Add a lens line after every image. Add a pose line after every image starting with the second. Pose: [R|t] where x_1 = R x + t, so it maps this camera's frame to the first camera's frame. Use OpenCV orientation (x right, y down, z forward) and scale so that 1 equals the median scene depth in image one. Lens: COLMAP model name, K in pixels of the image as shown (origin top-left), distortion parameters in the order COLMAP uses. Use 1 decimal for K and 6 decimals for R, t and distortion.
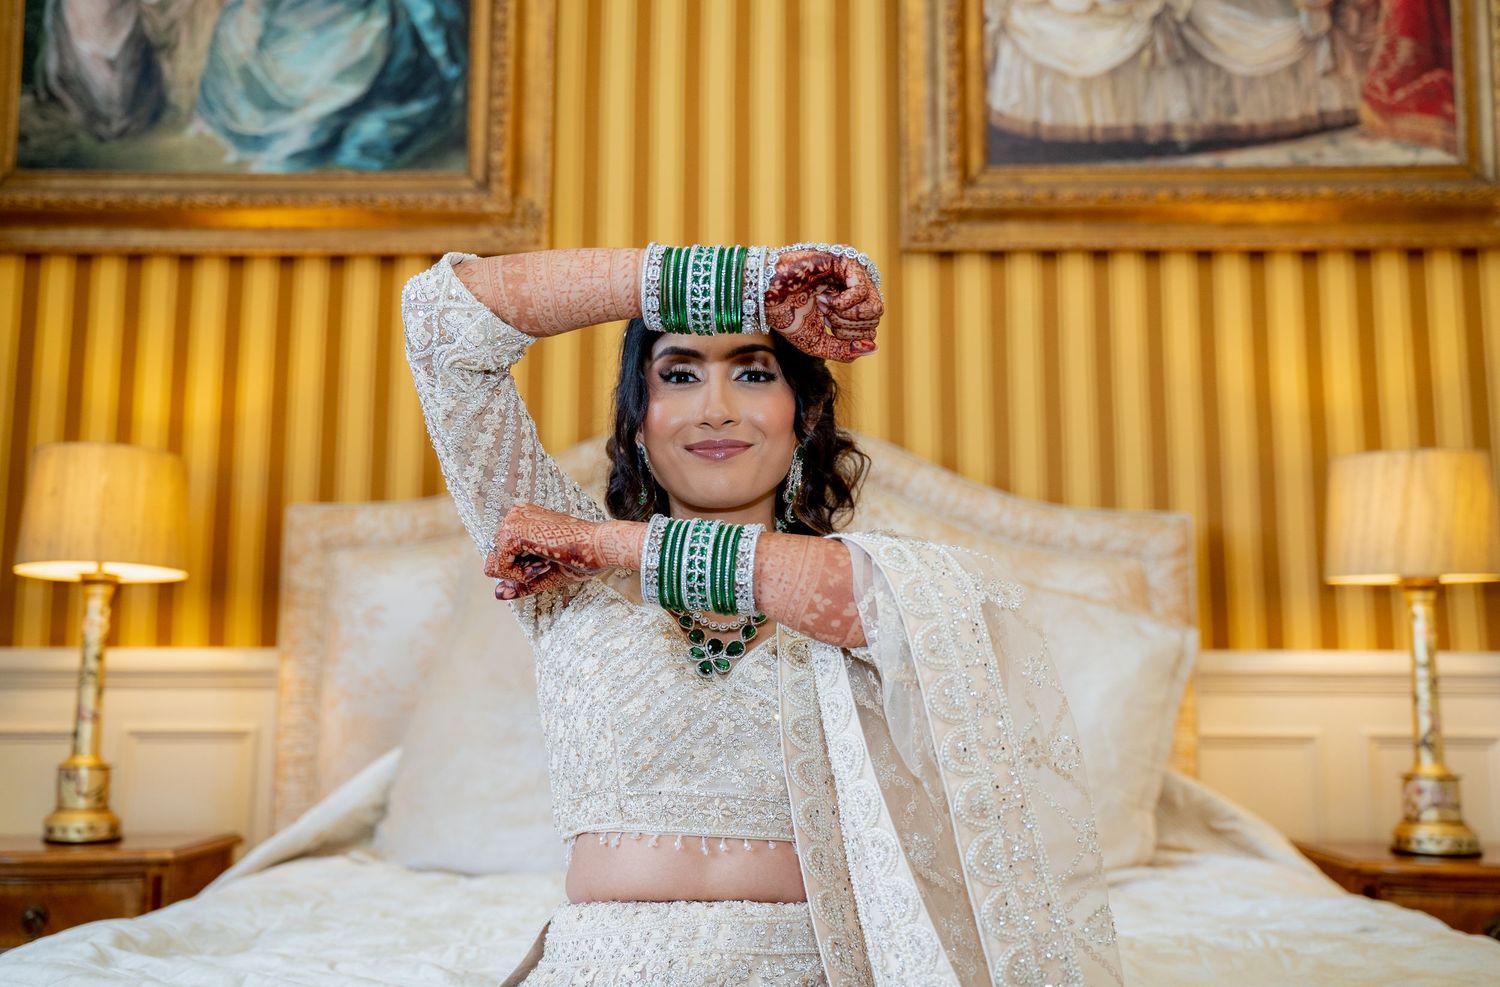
lens RADIAL K [[1538.4, 0, 739.4], [0, 1538.4, 474.6], [0, 0, 1]] dist [-0.001311, 0.117965]
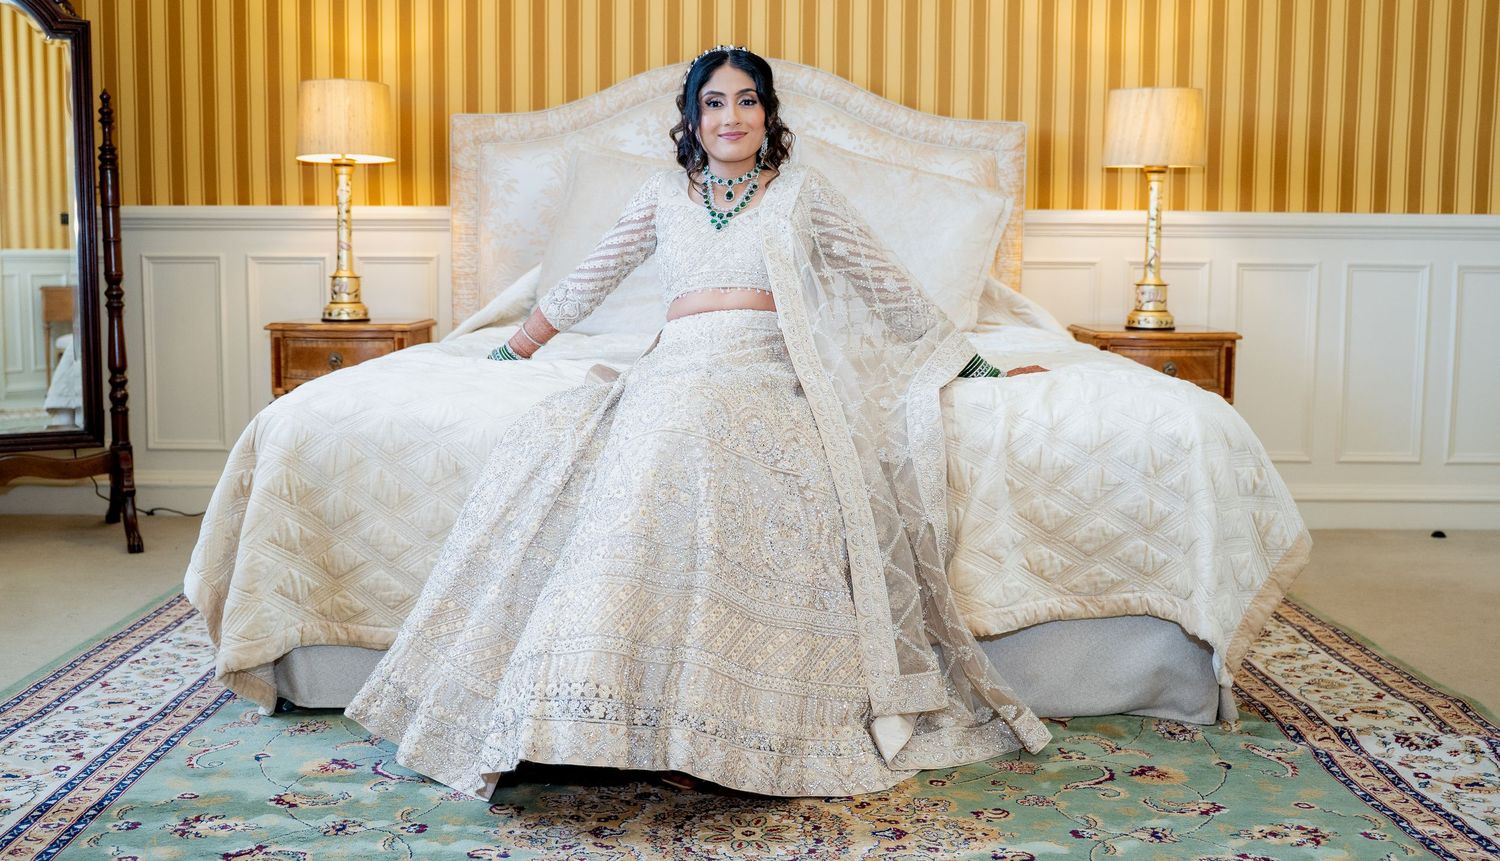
lens RADIAL K [[1406.7, 0, 734.8], [0, 1406.7, 392.3], [0, 0, 1]] dist [-0.083898, 0.113056]
pose [[0.999995, 0.003262, -0.000588, -0.003528], [-0.003019, 0.969647, 0.244492, -0.051911], [0.001367, -0.244489, 0.969651, -0.424122]]
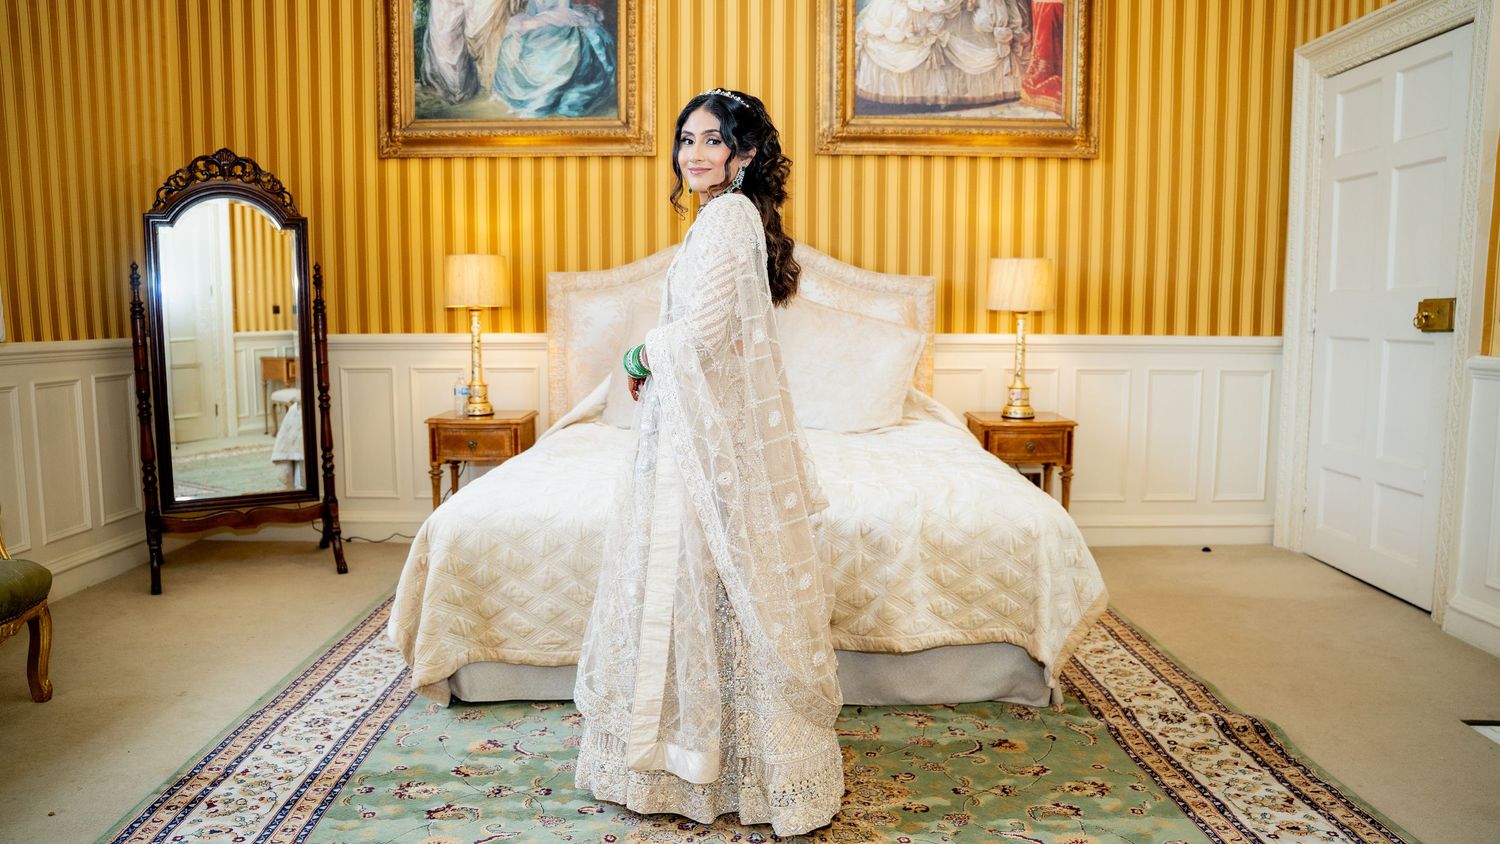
lens RADIAL K [[1002.2, 0, 750.0], [0, 1002.2, 422.0], [0, 0, 1]] dist [-0.131941, 0.095011]
pose [[0.999940, -0.003911, 0.010264, -0.004874], [0.001061, 0.964491, 0.264115, -0.150478], [-0.010932, -0.264088, 0.964437, -0.477325]]
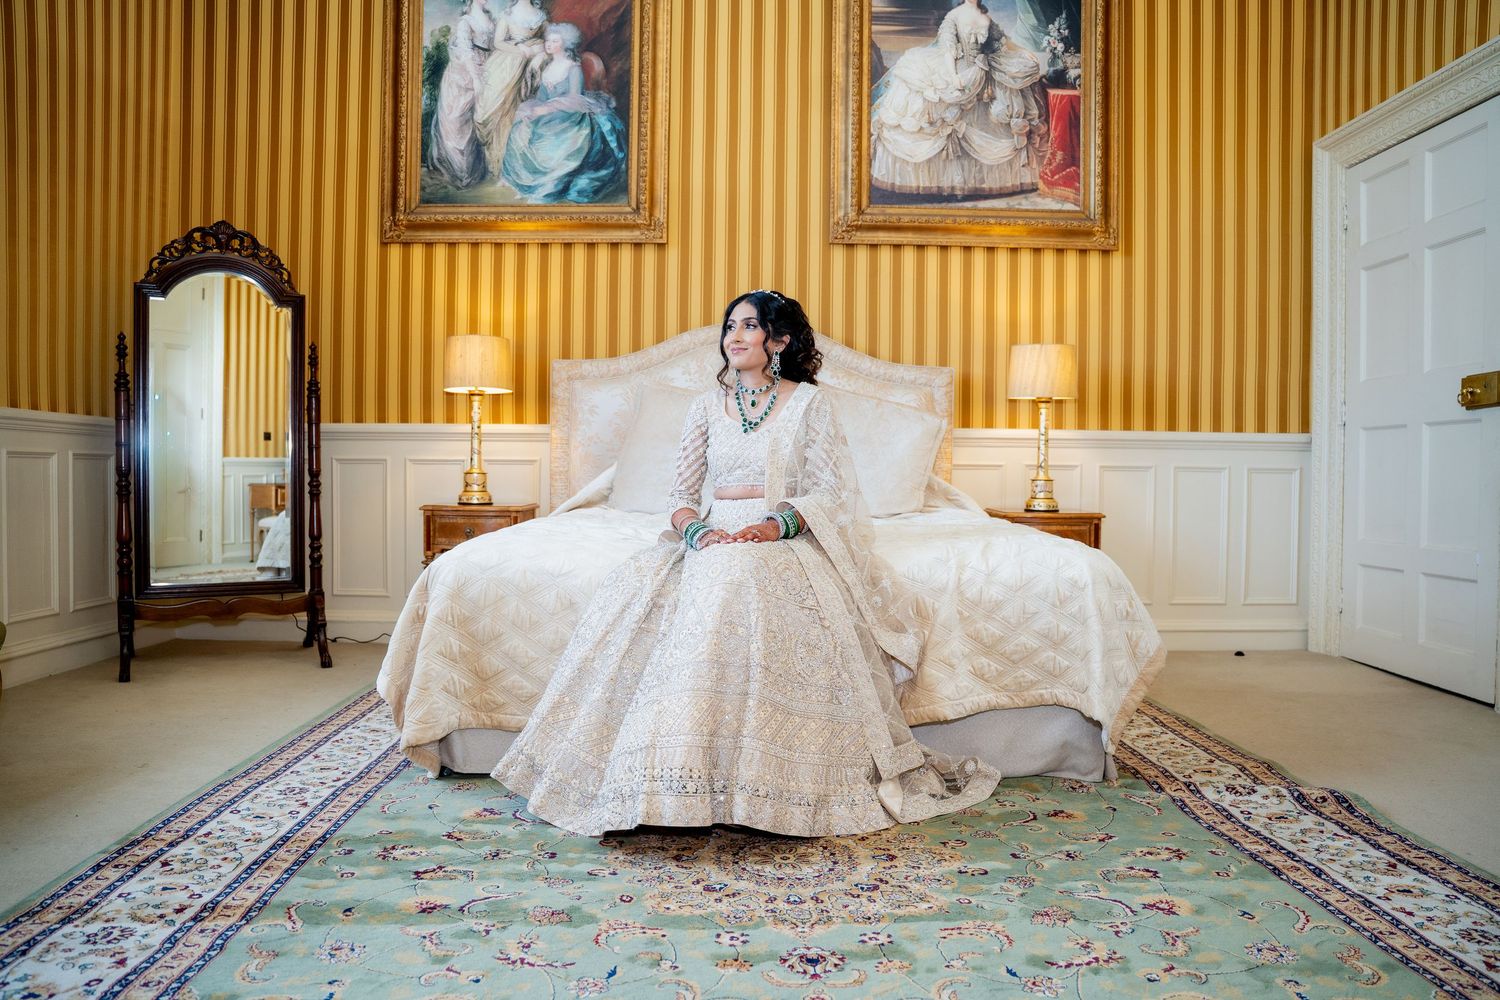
lens RADIAL K [[1003.8, 0, 750.0], [0, 1003.8, 500.0], [0, 0, 1]] dist [-0.132249, 0.095805]
pose [[0.999783, 0.005540, 0.020099, -0.032734], [-0.009107, 0.983260, 0.181982, -0.043819], [-0.018755, -0.182126, 0.983096, -0.438306]]
